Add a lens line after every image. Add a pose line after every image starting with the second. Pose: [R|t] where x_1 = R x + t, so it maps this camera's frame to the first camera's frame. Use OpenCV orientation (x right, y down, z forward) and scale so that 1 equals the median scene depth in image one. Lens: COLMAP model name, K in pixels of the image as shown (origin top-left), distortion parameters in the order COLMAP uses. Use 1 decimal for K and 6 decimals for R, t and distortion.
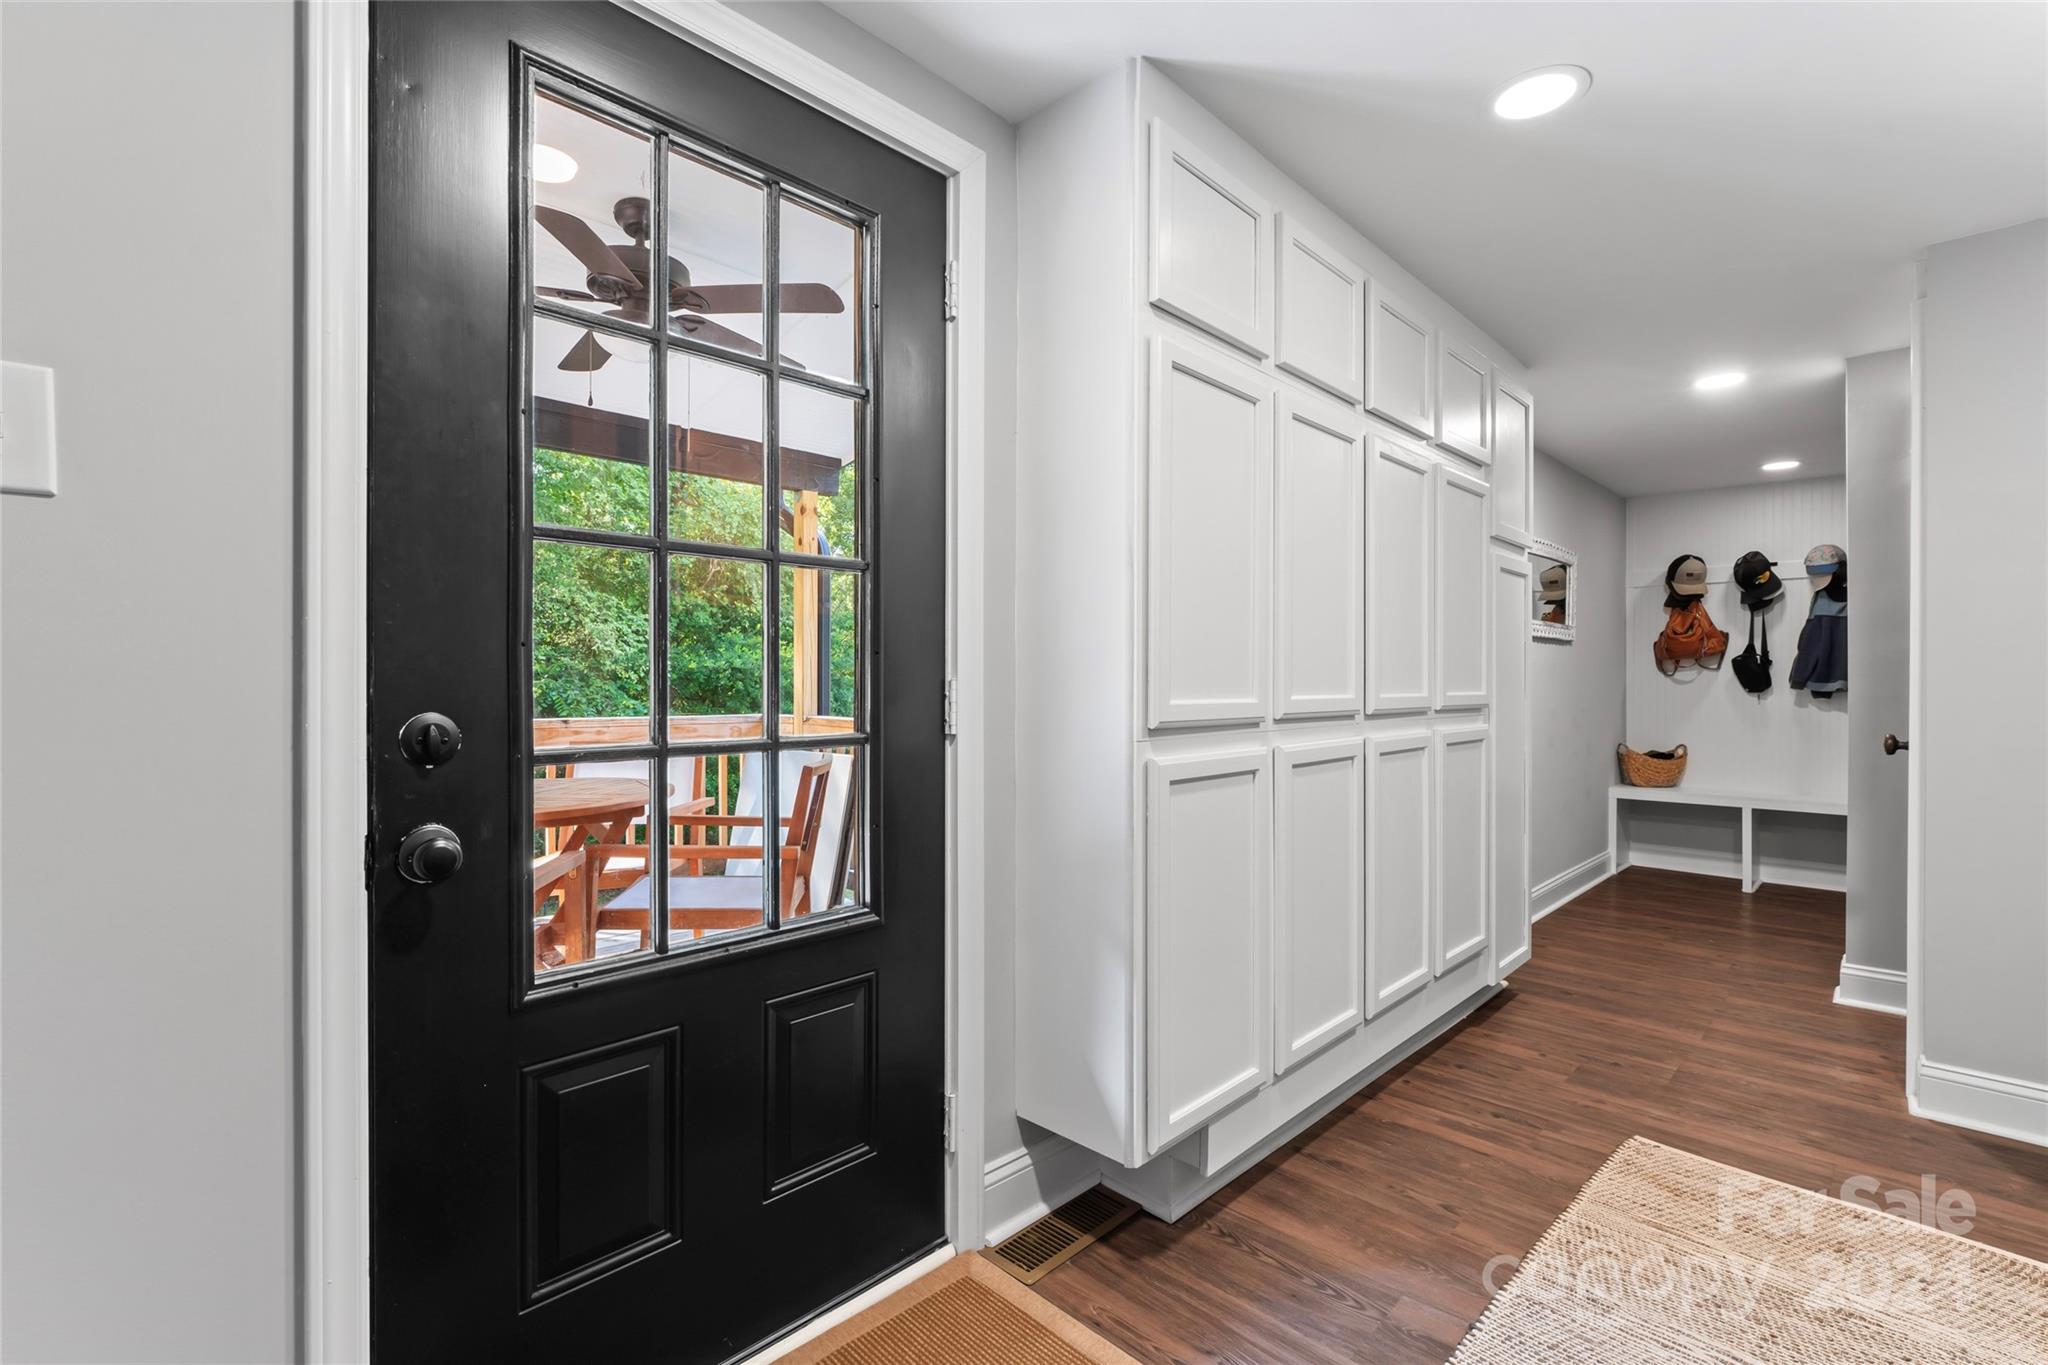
lens RADIAL K [[915.2, 0, 1016.3], [0, 915.2, 673.0], [0, 0, 1]] dist [-0.004632, -0.000738]
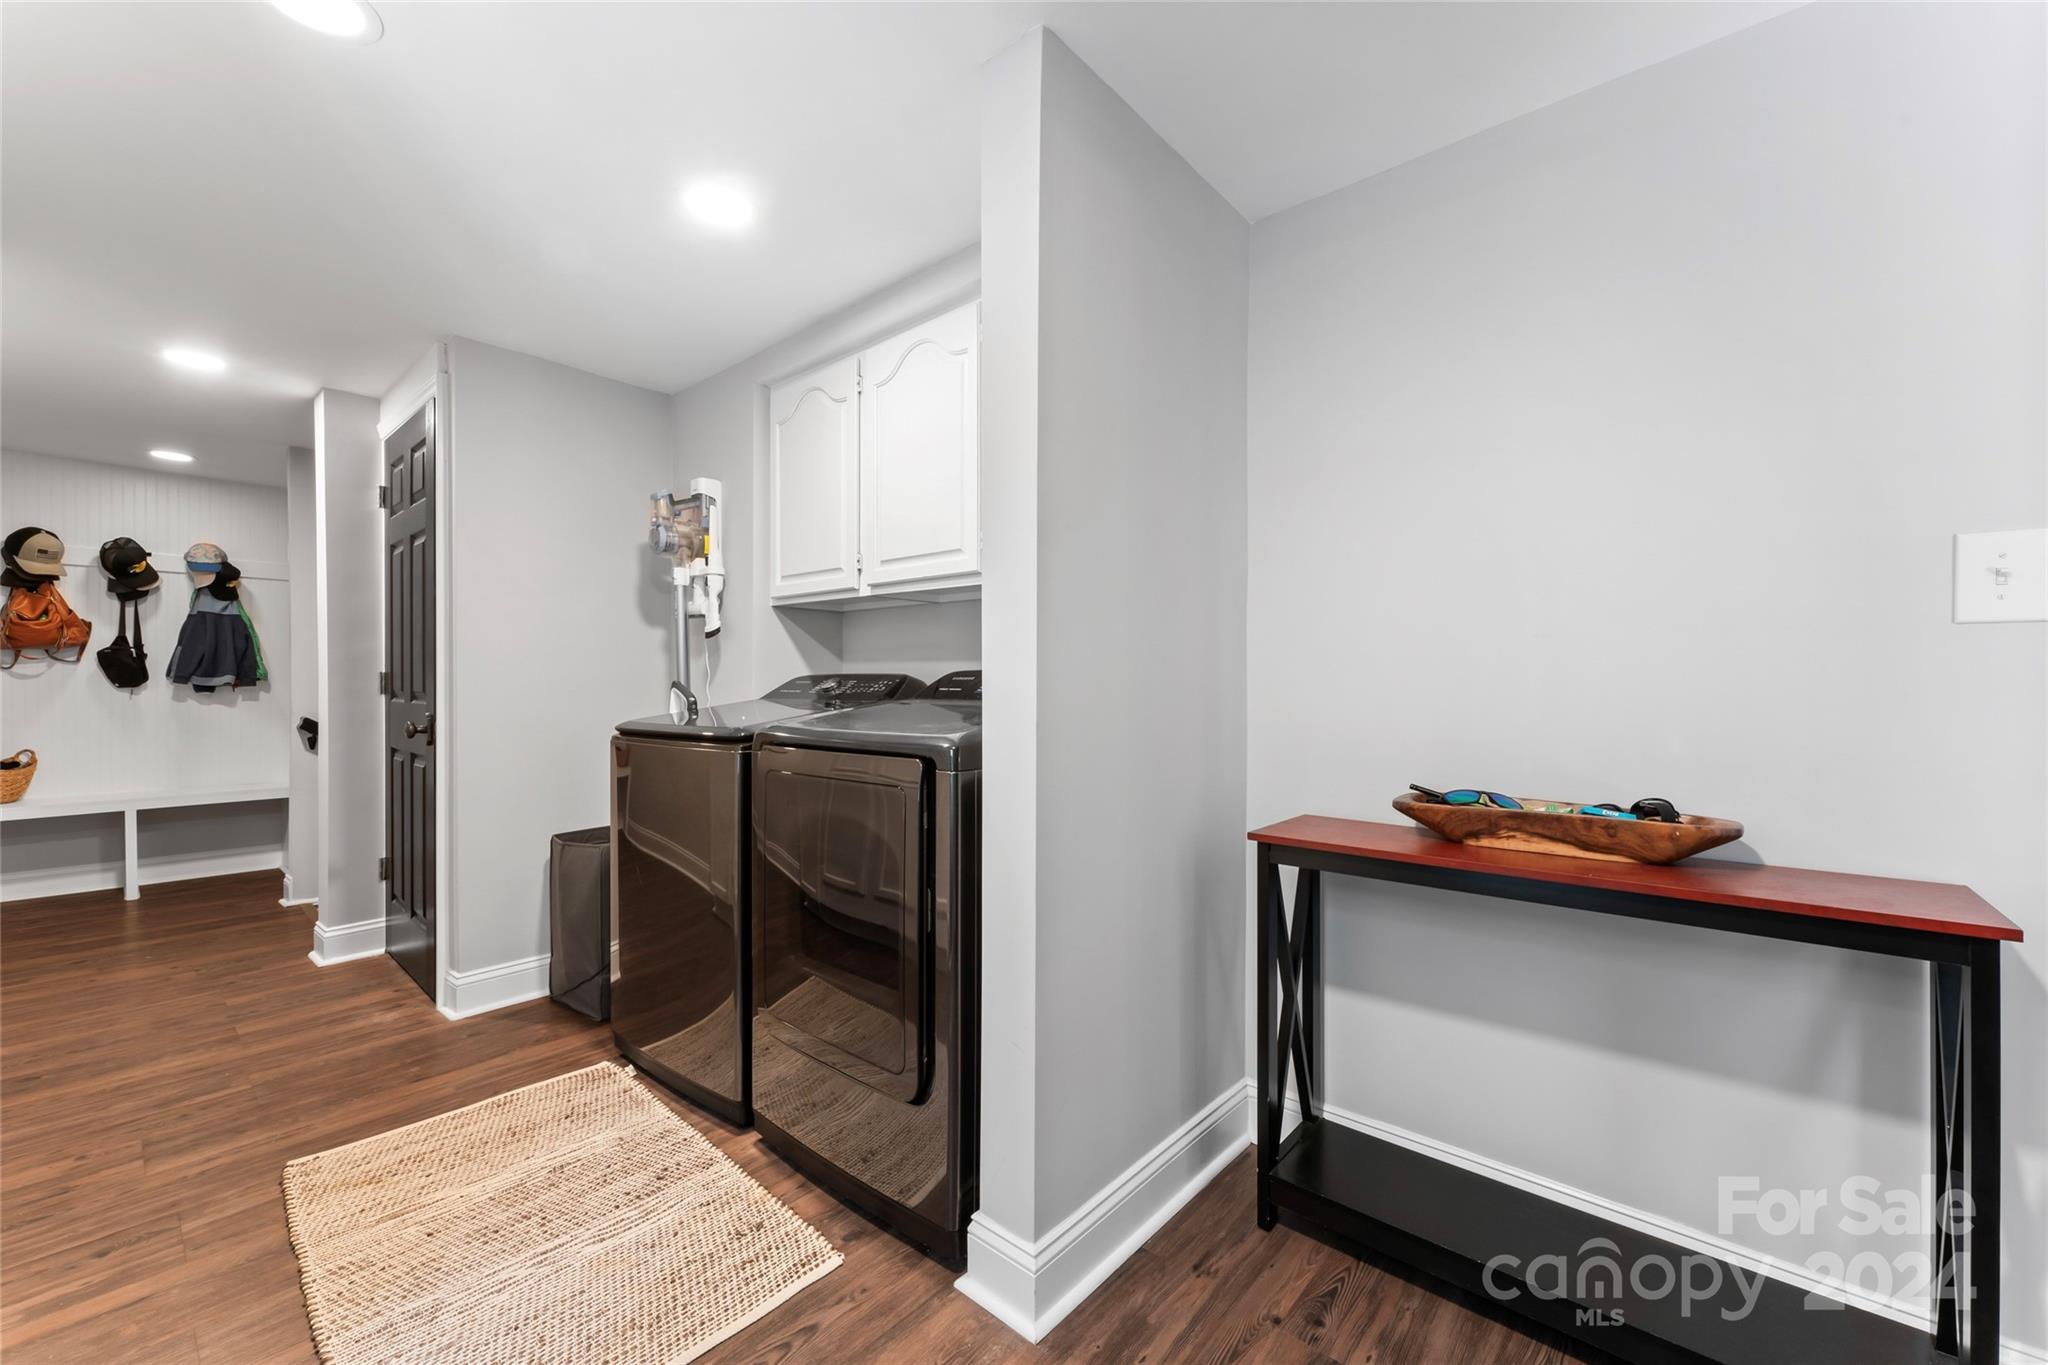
lens RADIAL K [[804.9, 0, 1025.9], [0, 804.9, 681.4], [0, 0, 1]] dist [0.000416, -0.000007]
pose [[-0.064986, -0.004174, 0.997877, -0.106091], [-0.013183, 0.999908, 0.003324, 0.000097], [-0.997799, -0.012939, -0.065035, 0.165737]]
